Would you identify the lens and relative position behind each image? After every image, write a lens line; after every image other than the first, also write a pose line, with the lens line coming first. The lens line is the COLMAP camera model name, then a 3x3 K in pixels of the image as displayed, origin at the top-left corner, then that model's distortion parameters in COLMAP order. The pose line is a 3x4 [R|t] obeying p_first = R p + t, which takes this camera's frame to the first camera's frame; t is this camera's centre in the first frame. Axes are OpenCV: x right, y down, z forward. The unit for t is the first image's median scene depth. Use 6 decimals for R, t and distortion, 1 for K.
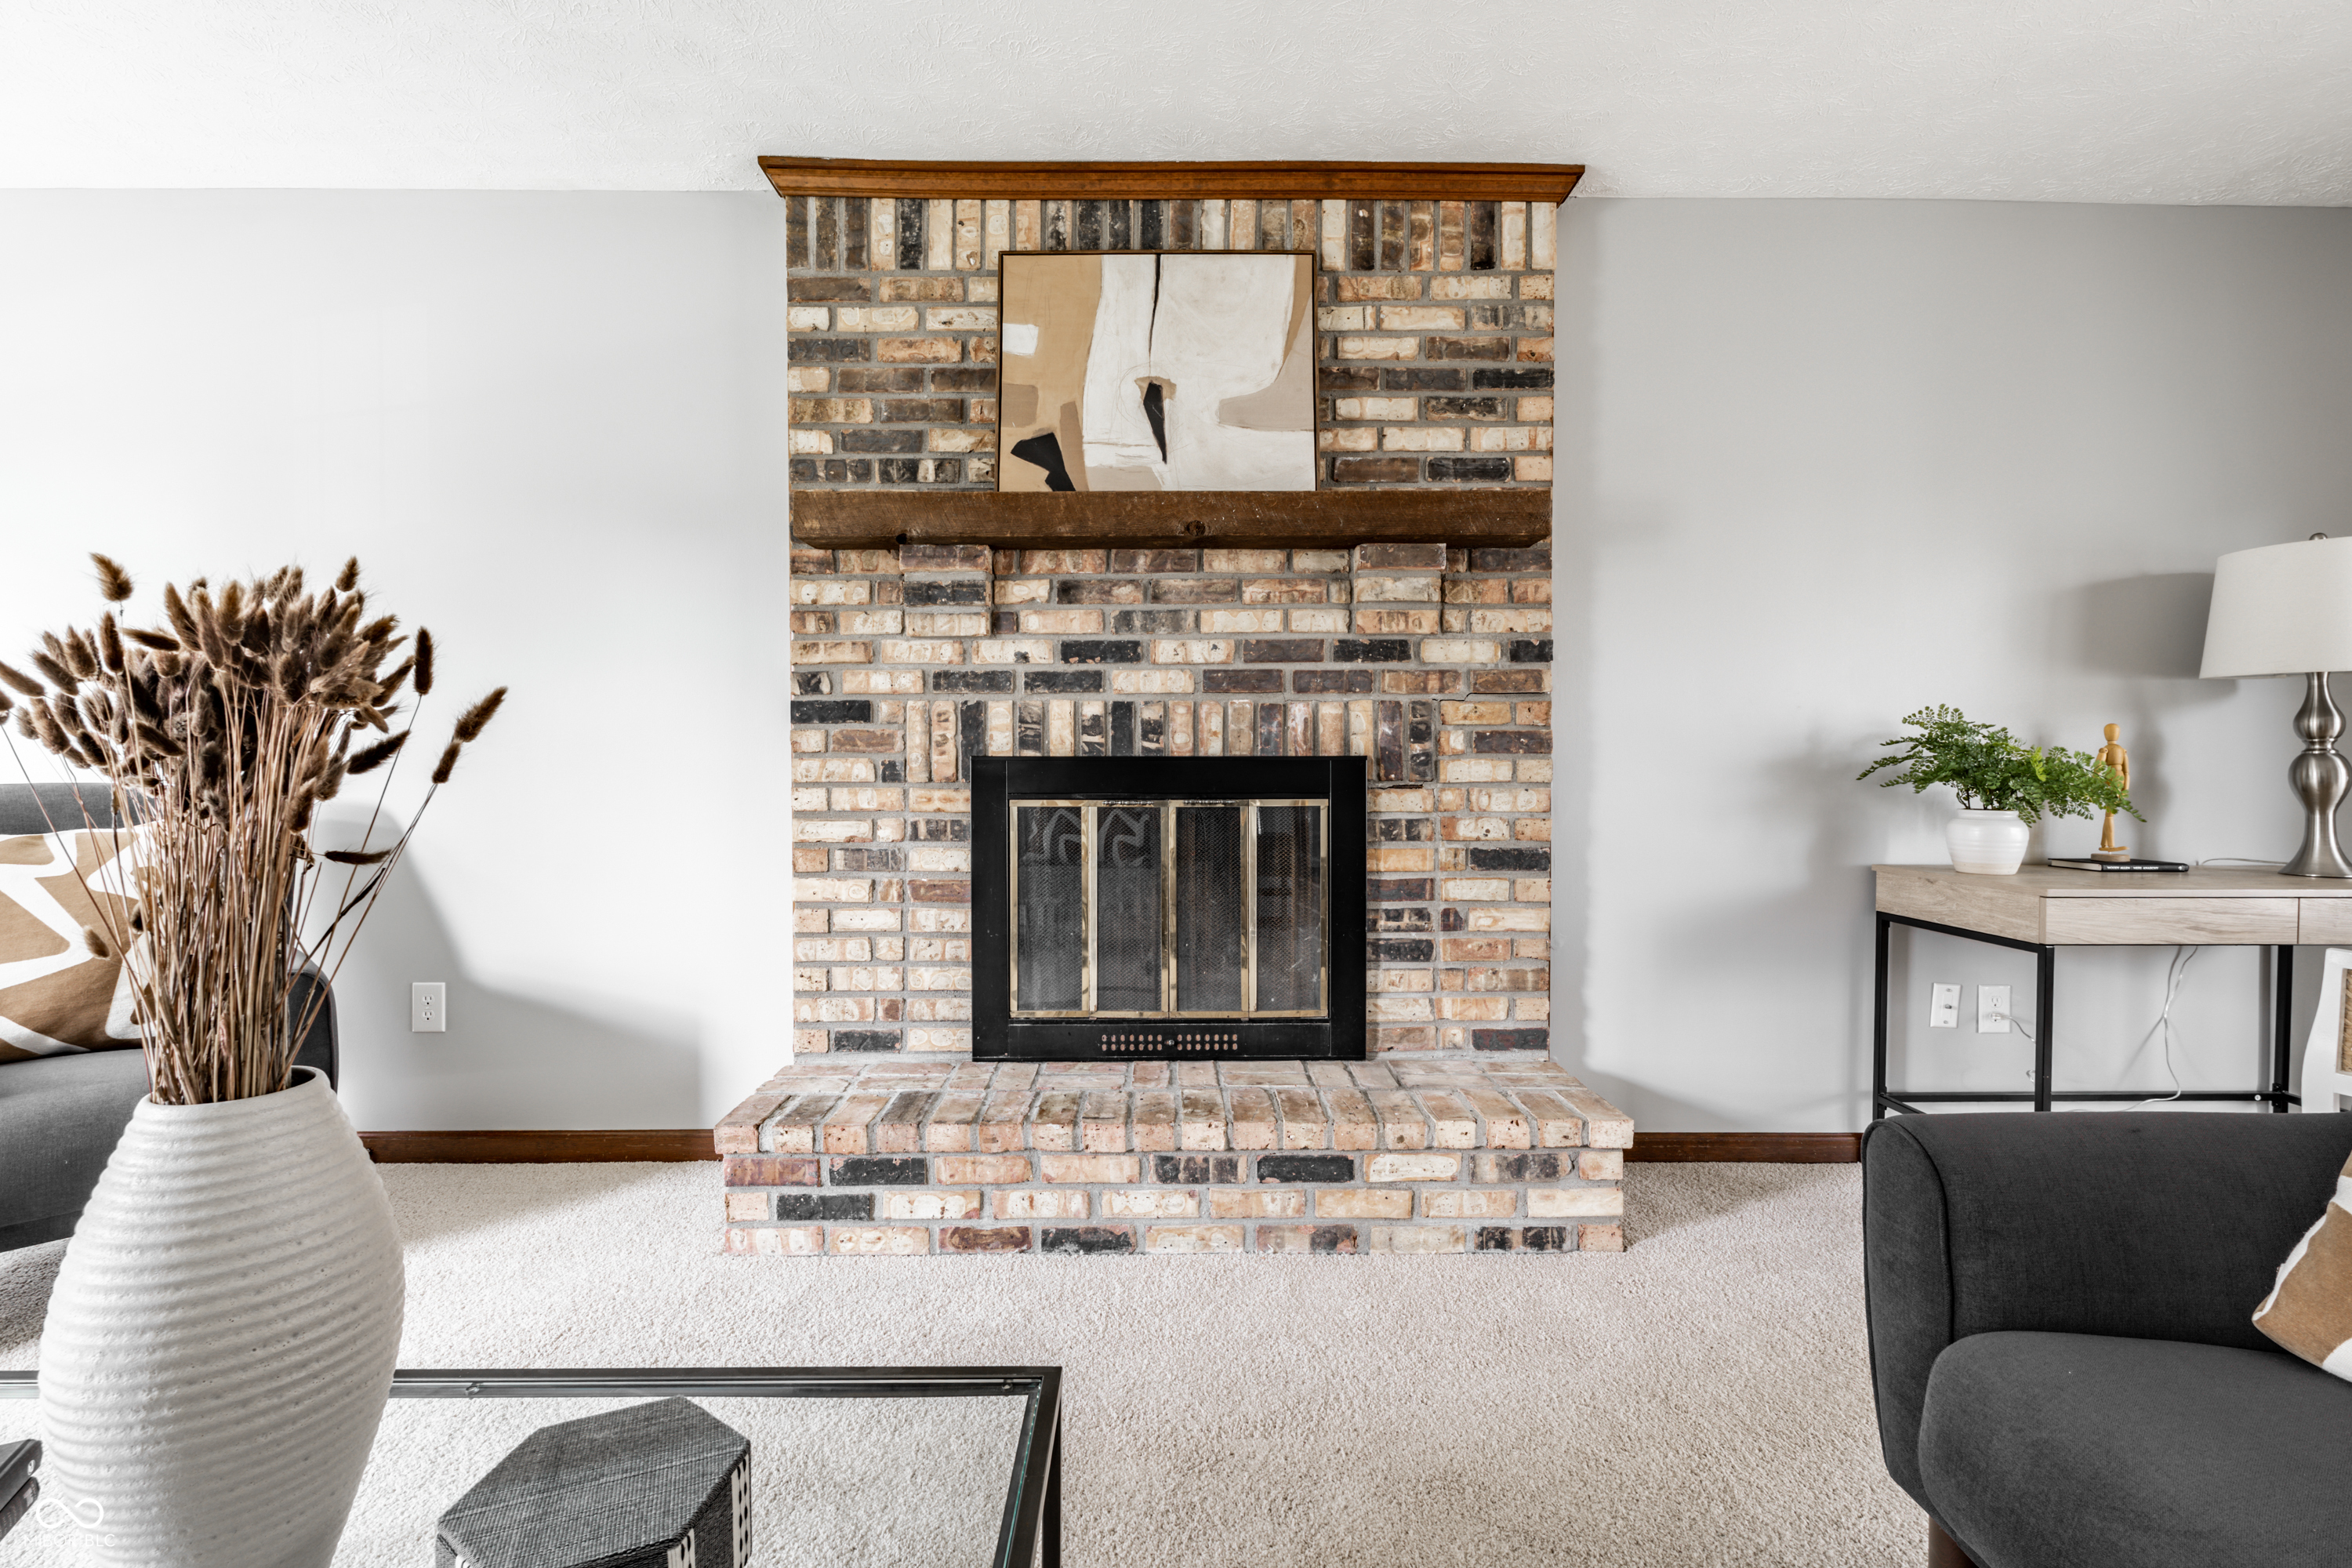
lens RADIAL K [[1034.2, 0, 1175.2], [0, 1034.2, 788.0], [0, 0, 1]] dist [-0.001107, 0.000473]
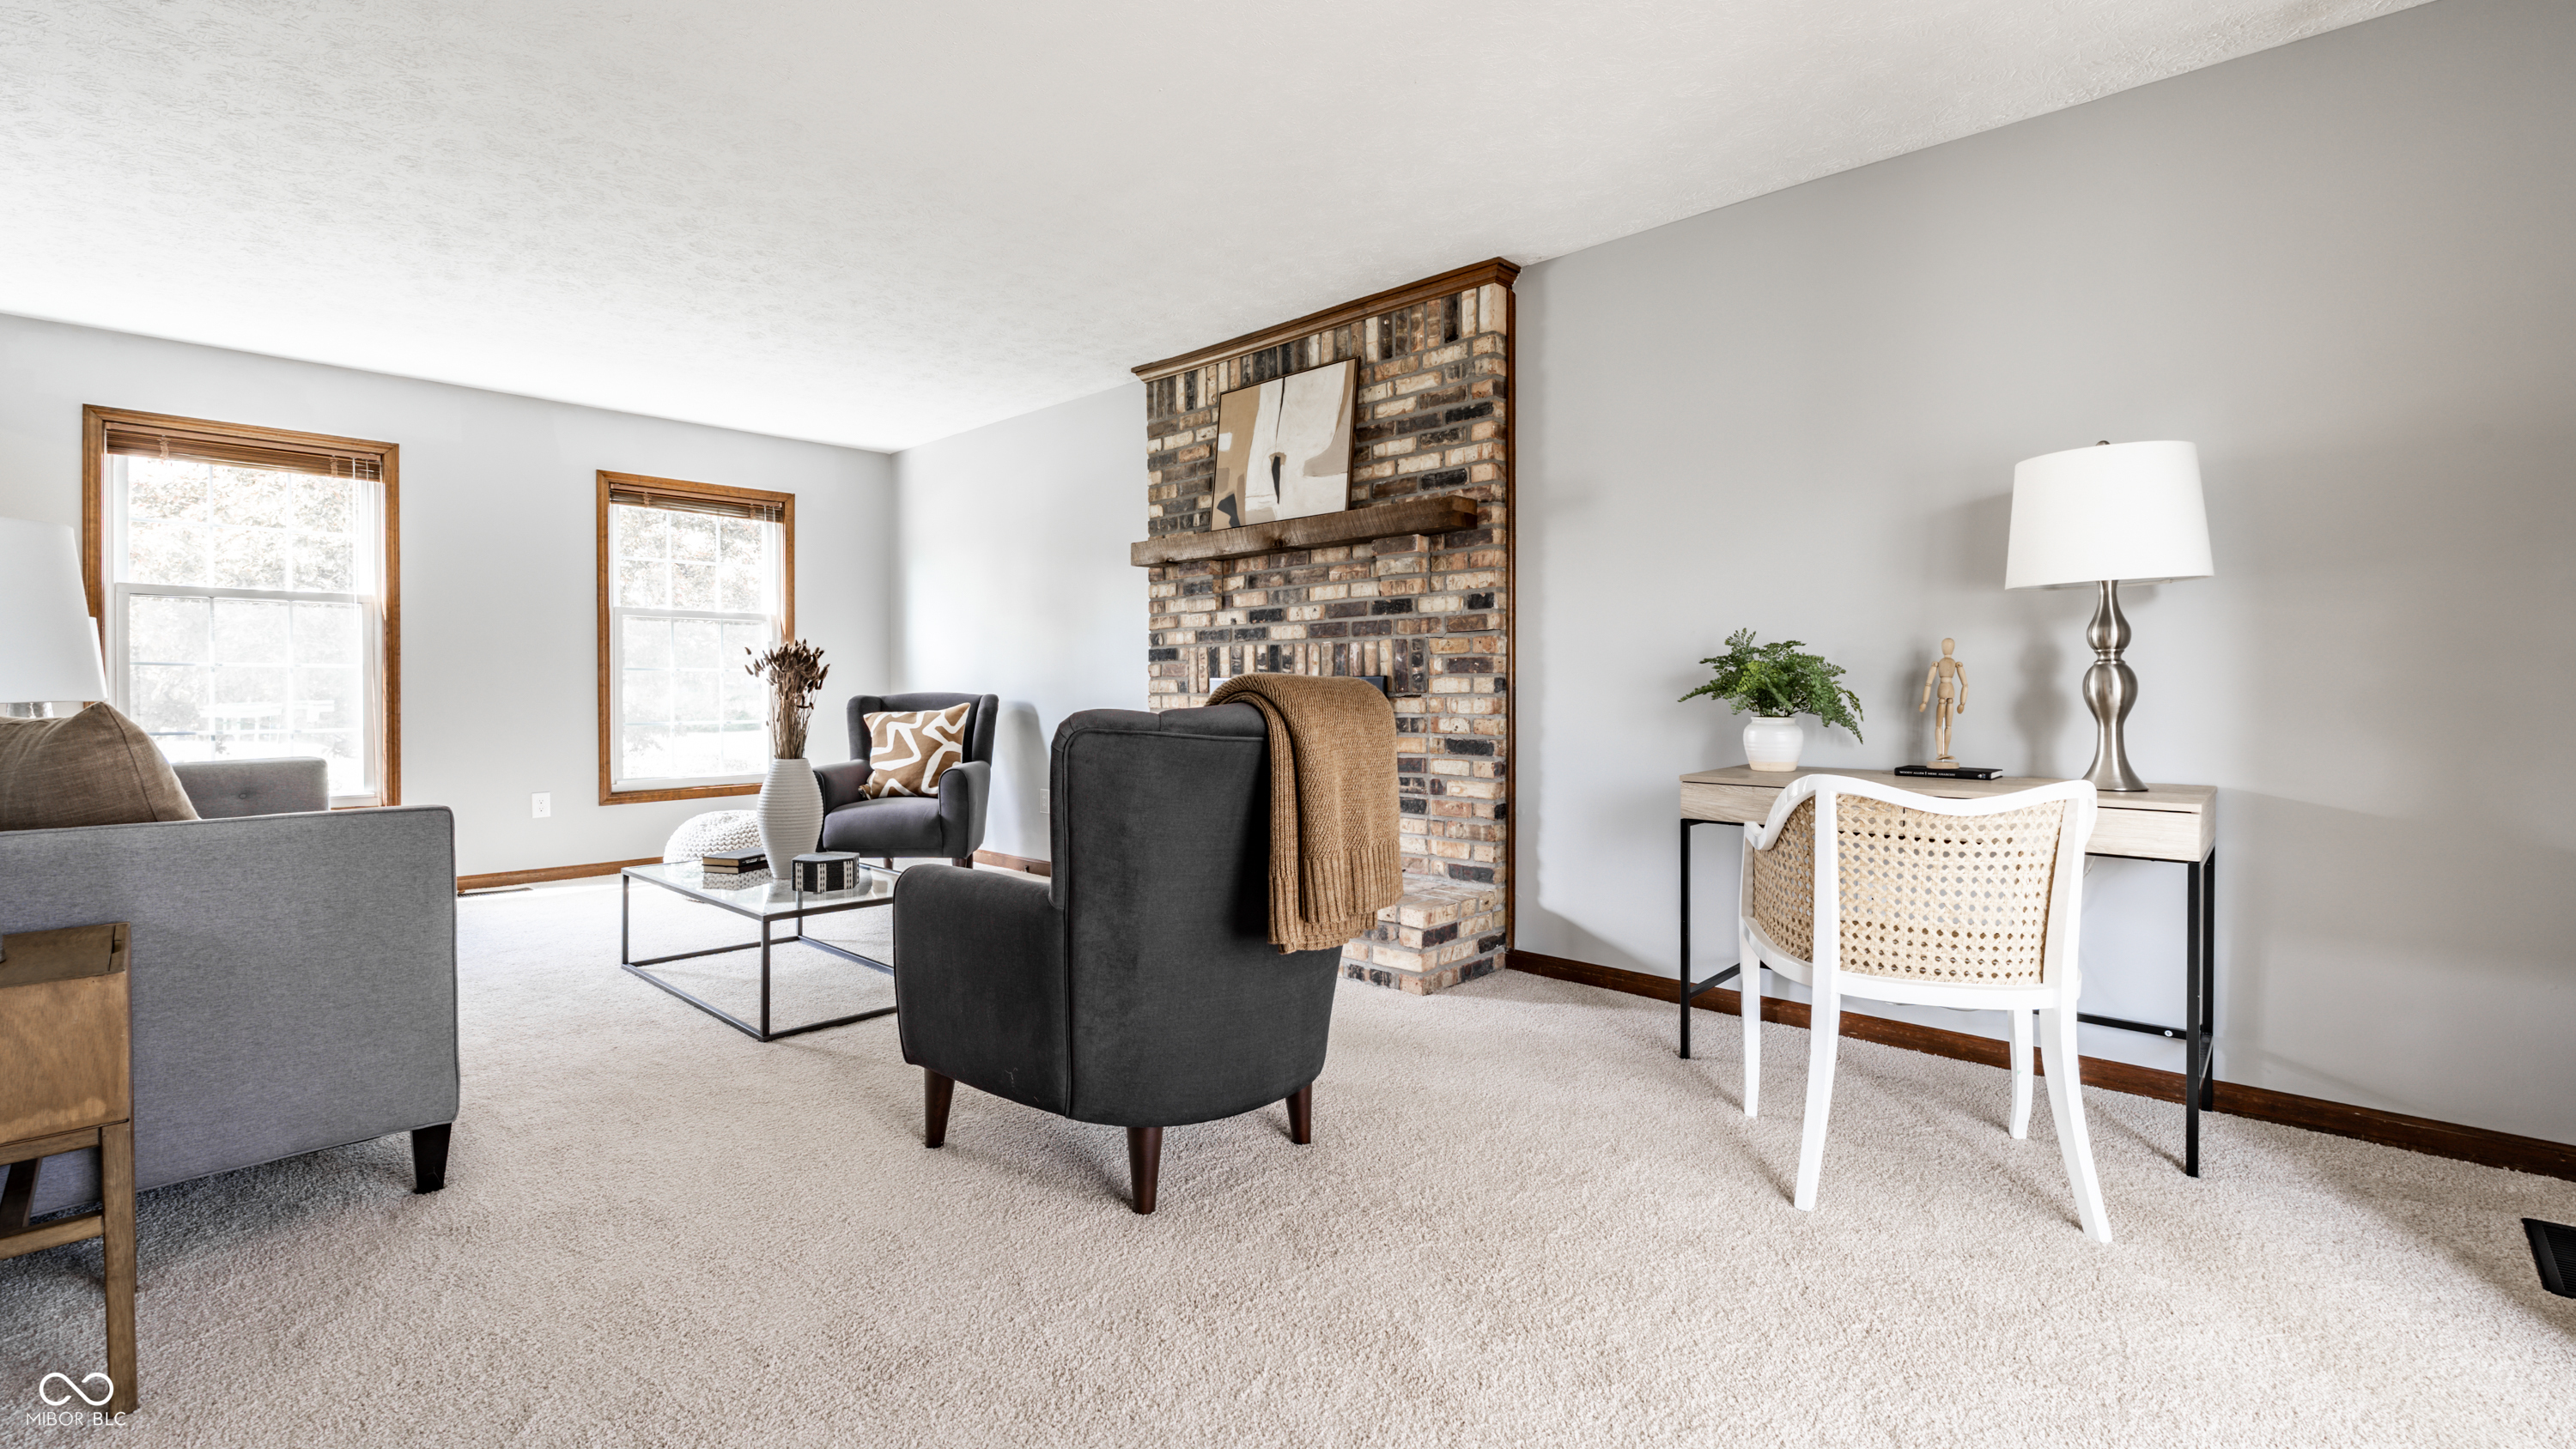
lens RADIAL K [[1131.8, 0, 1289.9], [0, 1131.8, 710.1], [0, 0, 1]] dist [-0.000063, 0.000010]
pose [[0.718980, 0.011477, -0.694936, 1.247287], [-0.011387, 0.999924, 0.004732, 0.013270], [0.694937, 0.004511, 0.719056, -0.302663]]
